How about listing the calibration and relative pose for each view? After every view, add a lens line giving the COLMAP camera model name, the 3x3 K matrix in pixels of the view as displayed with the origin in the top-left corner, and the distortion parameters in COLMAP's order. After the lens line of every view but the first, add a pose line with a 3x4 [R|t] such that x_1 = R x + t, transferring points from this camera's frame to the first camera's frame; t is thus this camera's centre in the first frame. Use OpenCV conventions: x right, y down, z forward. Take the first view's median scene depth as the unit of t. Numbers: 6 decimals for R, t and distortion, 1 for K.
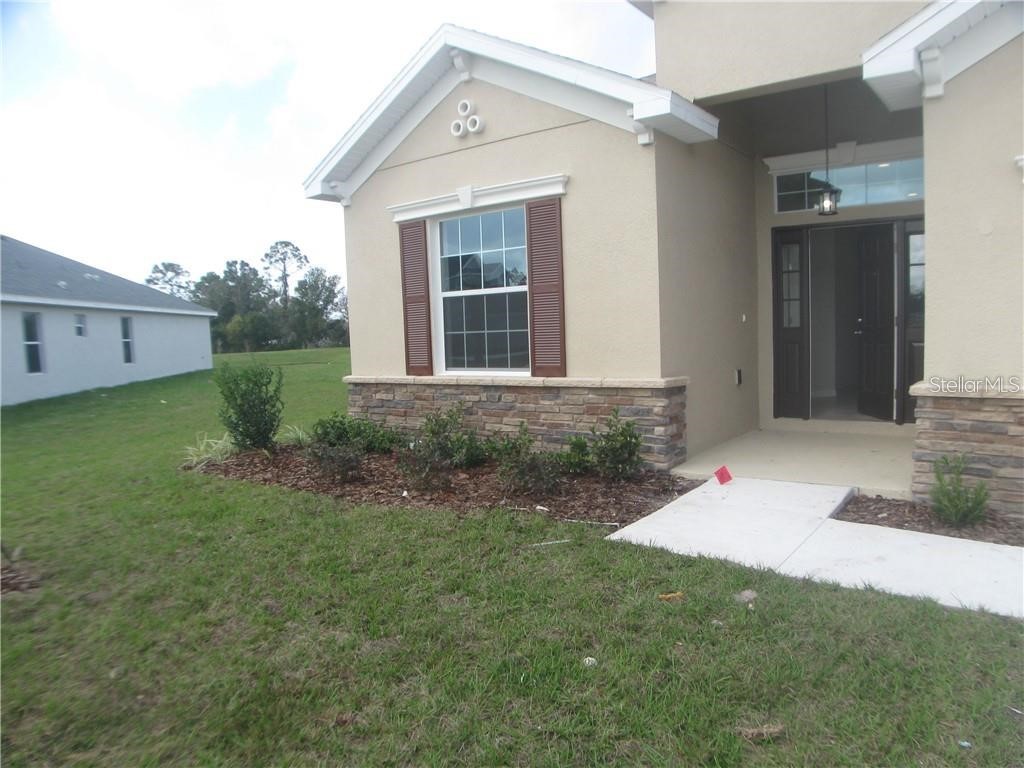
lens RADIAL K [[713.9, 0, 530.6], [0, 713.9, 397.0], [0, 0, 1]] dist [-0.162221, 0.080551]
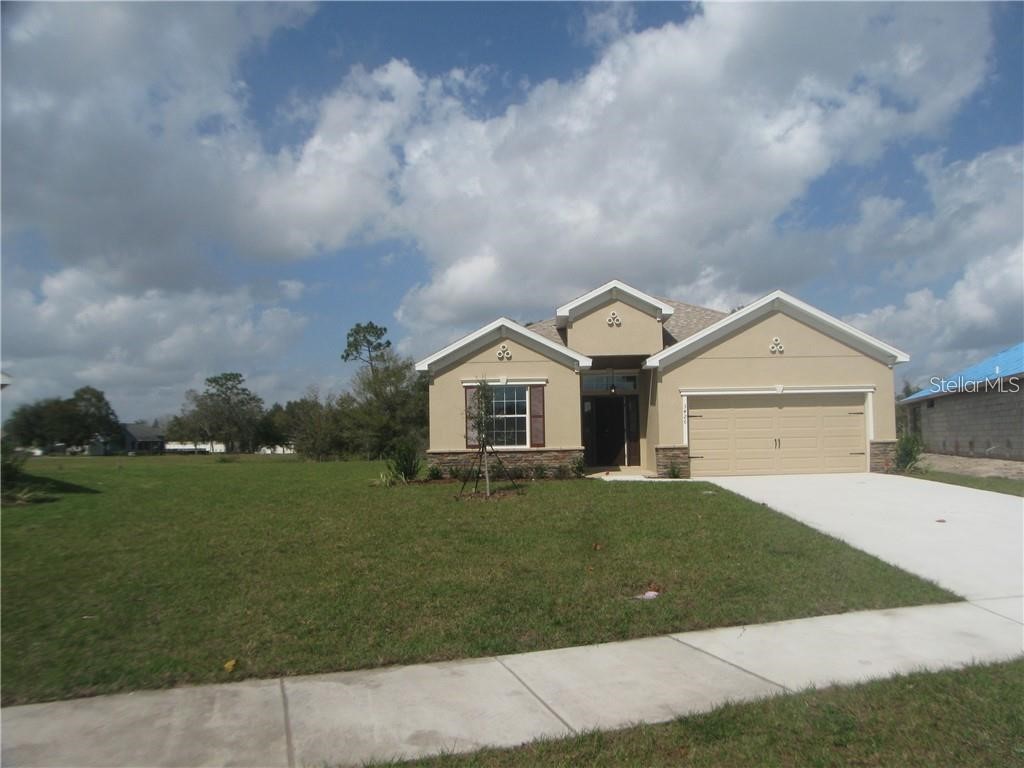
lens RADIAL K [[713.9, 0, 530.6], [0, 713.9, 397.0], [0, 0, 1]] dist [-0.162221, 0.080551]
pose [[0.810993, 0.053876, 0.582569, -1.846025], [0.046927, 0.986553, -0.156563, 0.240982], [-0.583170, 0.154310, 0.797559, -1.412837]]
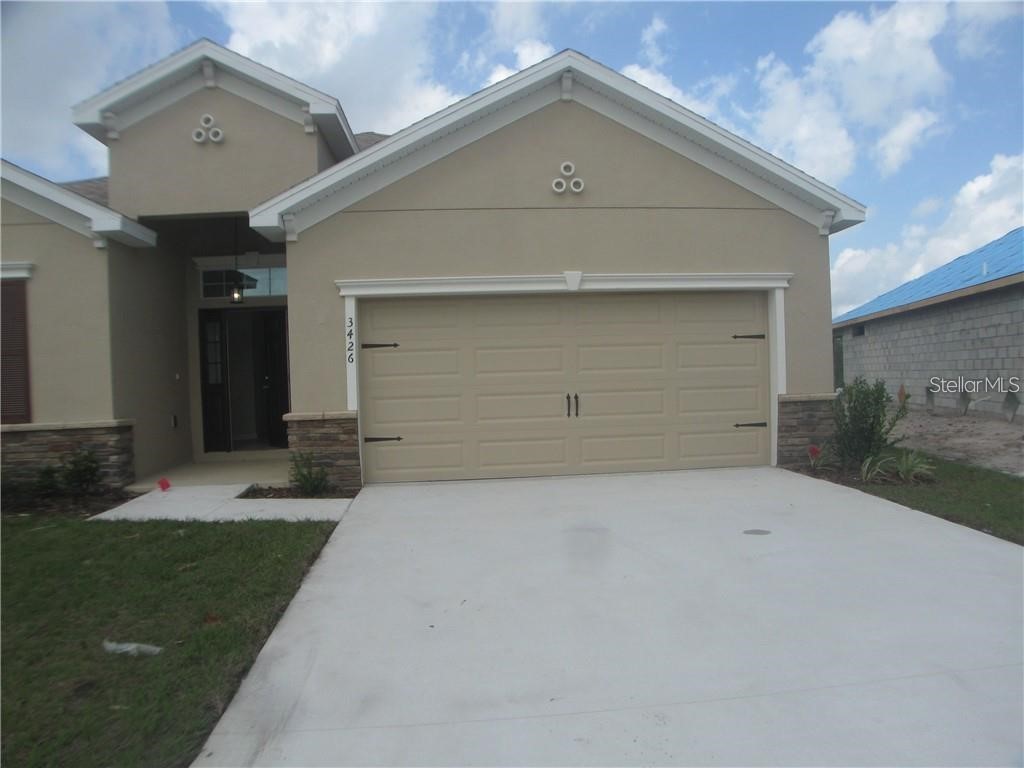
lens RADIAL K [[713.9, 0, 530.6], [0, 713.9, 397.0], [0, 0, 1]] dist [-0.162221, 0.080551]
pose [[0.730607, -0.011615, 0.682699, -0.118254], [0.076073, 0.995015, -0.064483, 0.074789], [-0.678547, 0.099047, 0.727849, -0.488435]]
